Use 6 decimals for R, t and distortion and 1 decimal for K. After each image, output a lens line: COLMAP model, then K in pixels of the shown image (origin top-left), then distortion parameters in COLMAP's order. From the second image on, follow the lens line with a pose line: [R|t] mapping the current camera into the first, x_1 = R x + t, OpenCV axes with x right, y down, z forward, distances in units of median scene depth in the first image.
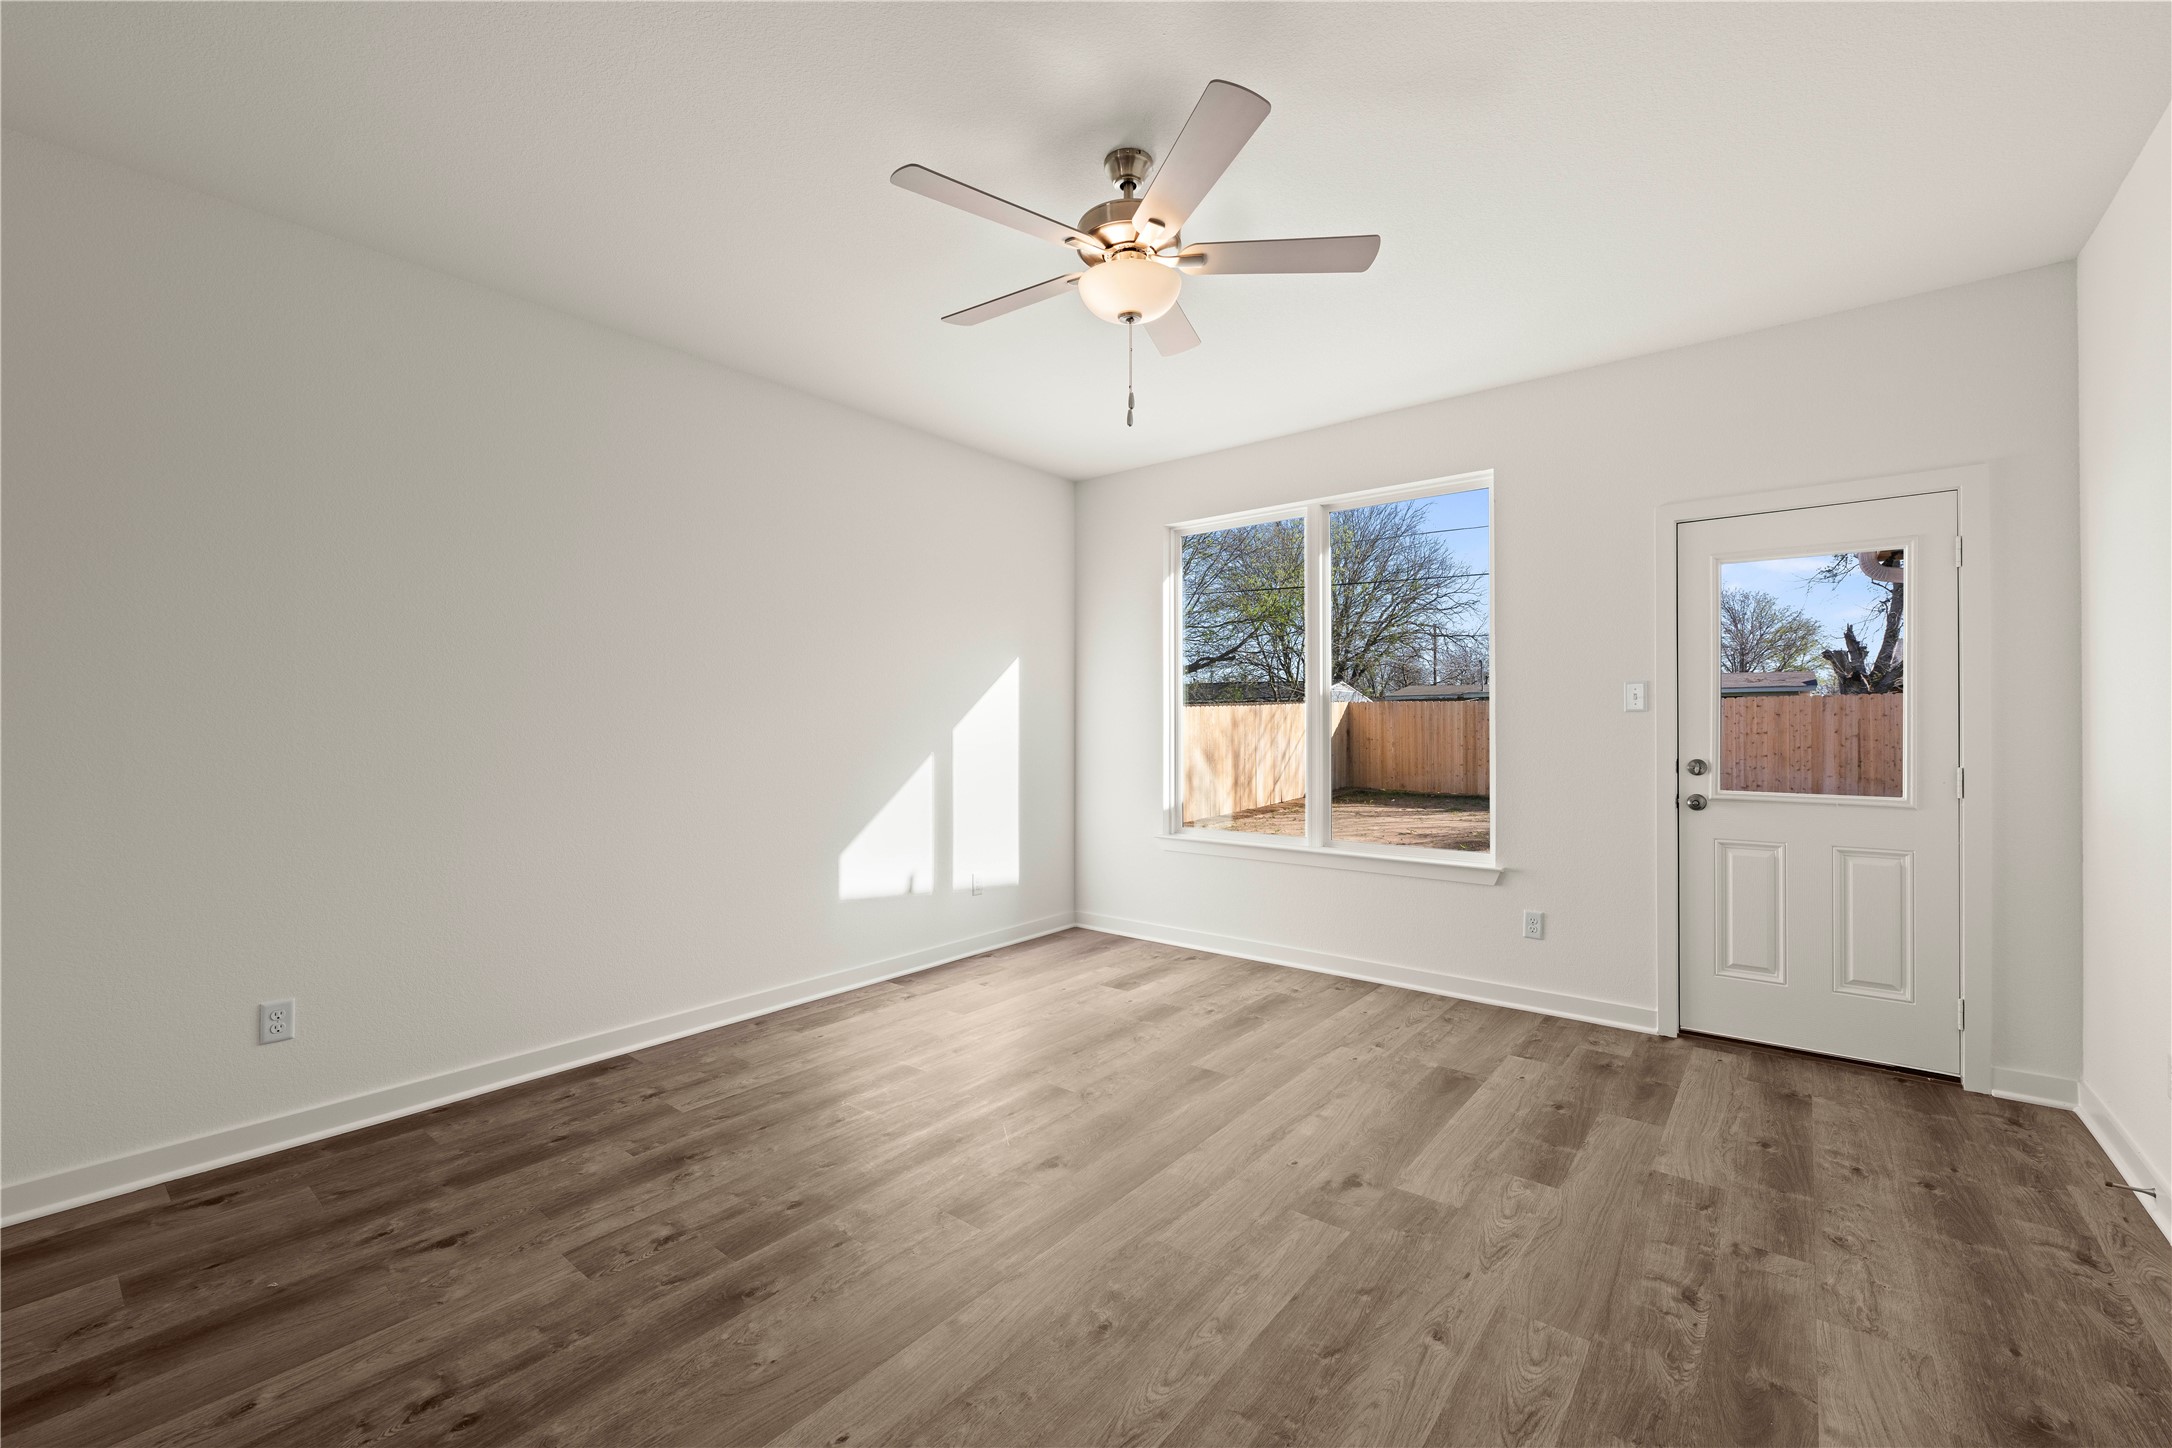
lens RADIAL K [[883.7, 0, 1092.6], [0, 883.7, 731.4], [0, 0, 1]] dist [-0.000336, -0.000105]
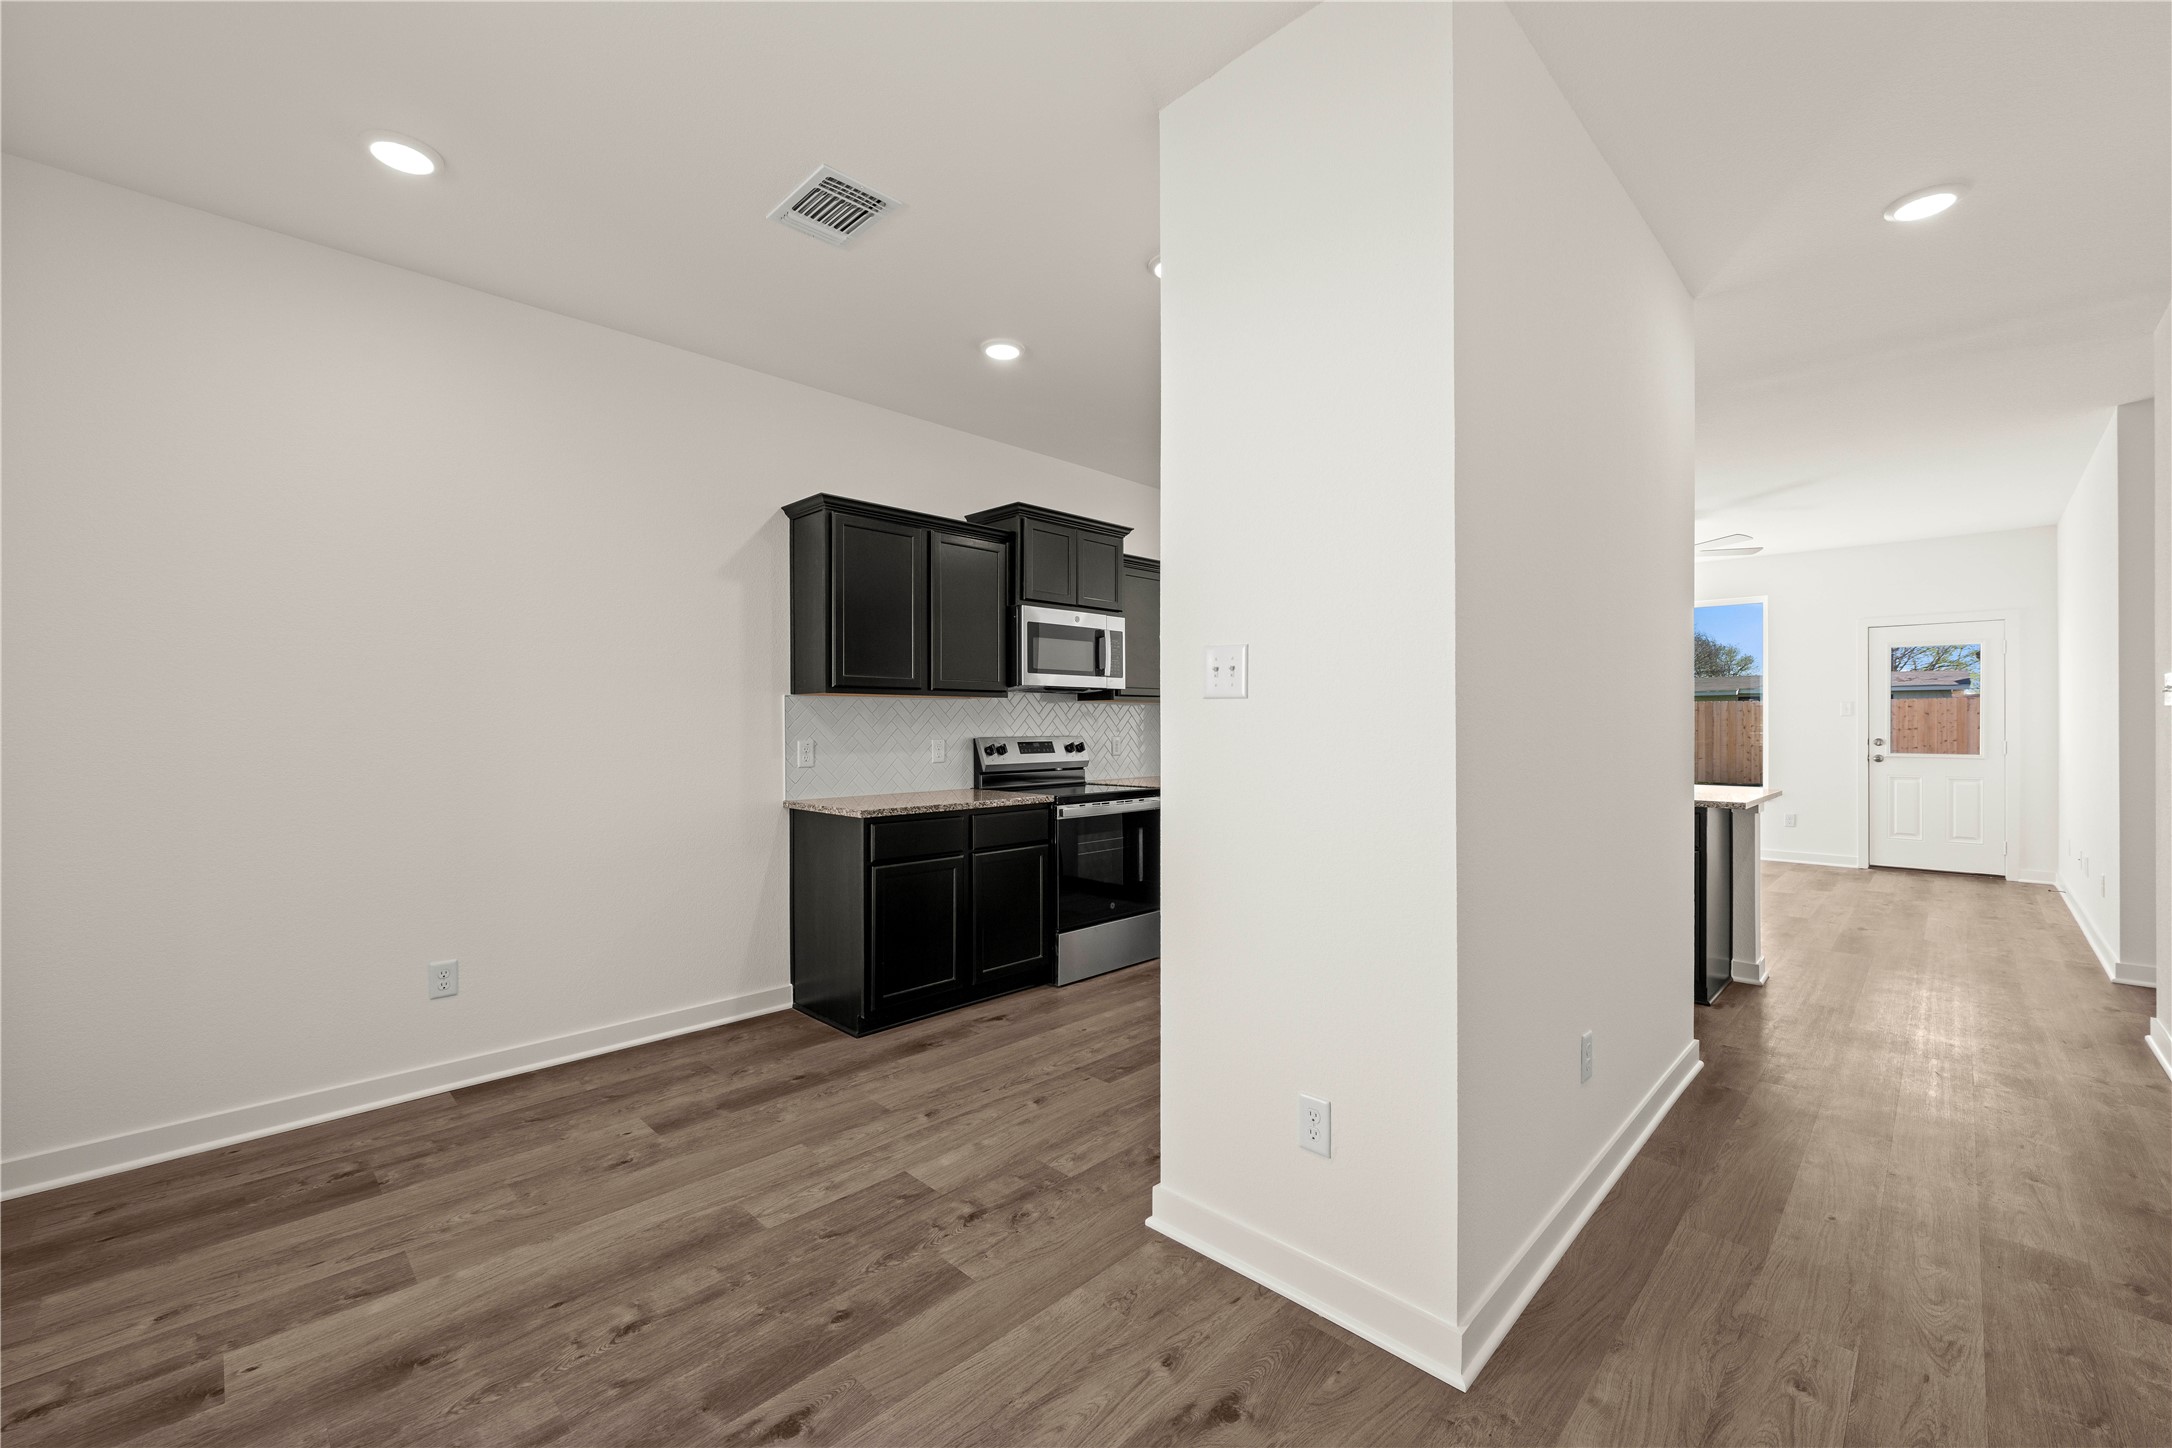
lens RADIAL K [[883.7, 0, 1097.0], [0, 883.7, 721.7], [0, 0, 1]] dist [-0.000336, -0.000105]
pose [[0.995169, -0.000202, -0.098180, -0.900595], [-0.000633, 0.999964, -0.008473, 0.009742], [0.098178, 0.008494, 0.995133, -1.198697]]
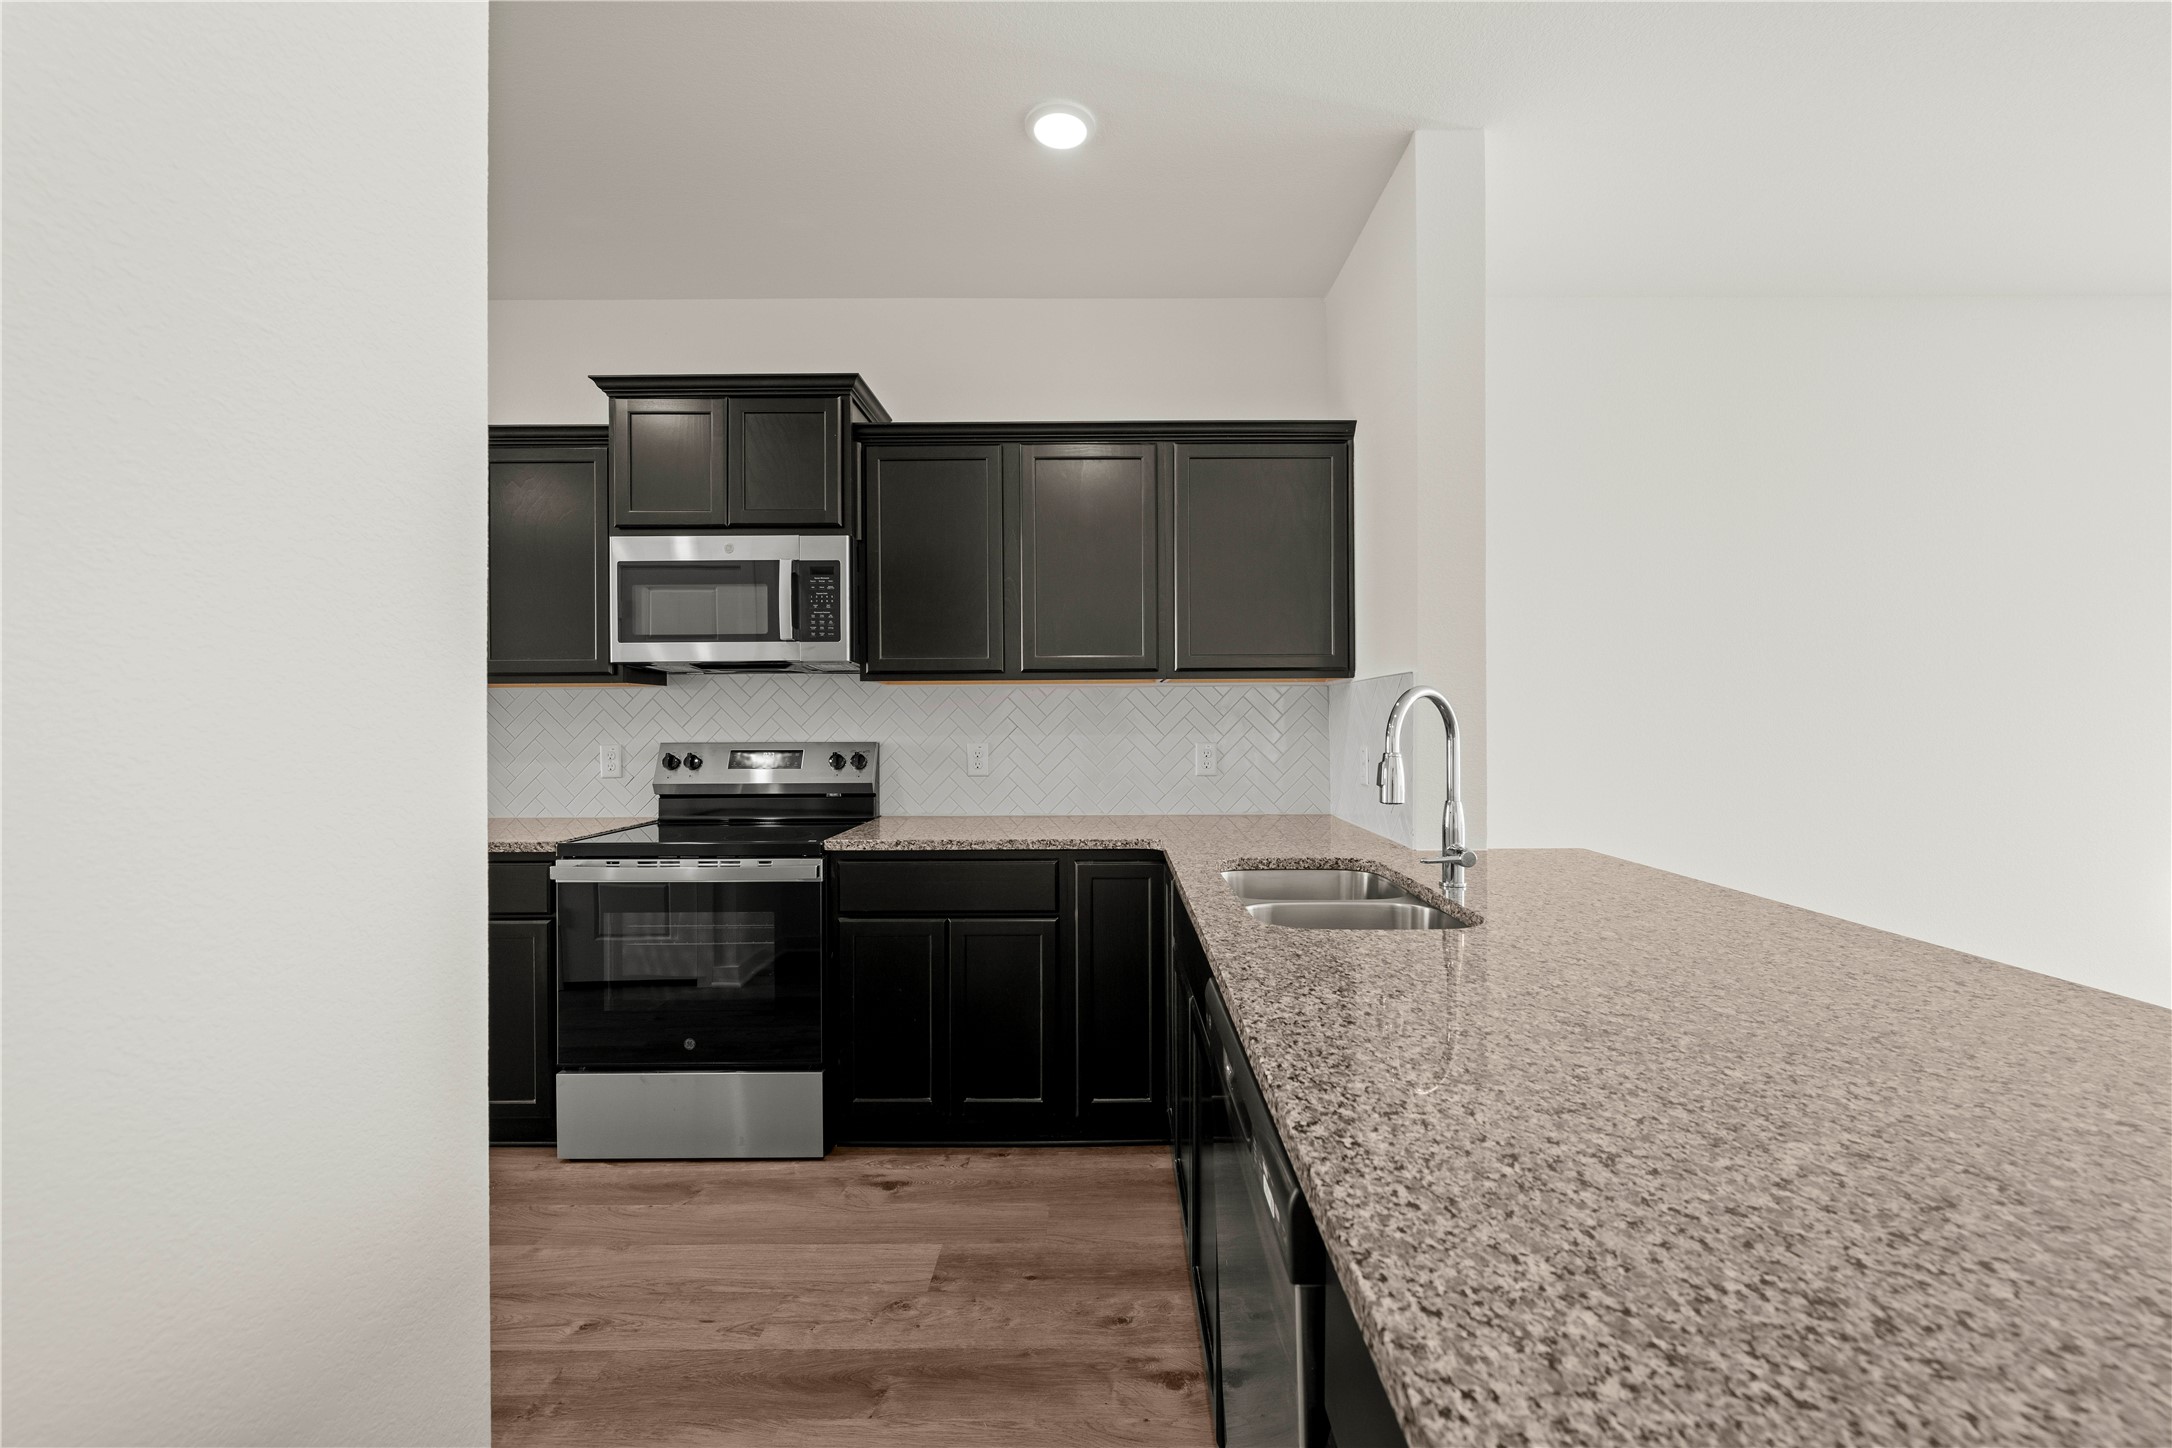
lens RADIAL K [[883.7, 0, 1110.4], [0, 883.7, 717.8], [0, 0, 1]] dist [-0.000336, -0.000105]
pose [[0.627238, -0.001774, -0.778825, -0.290446], [-0.001251, 0.999994, -0.003286, 0.000570], [0.778826, 0.003035, 0.627232, -0.218030]]
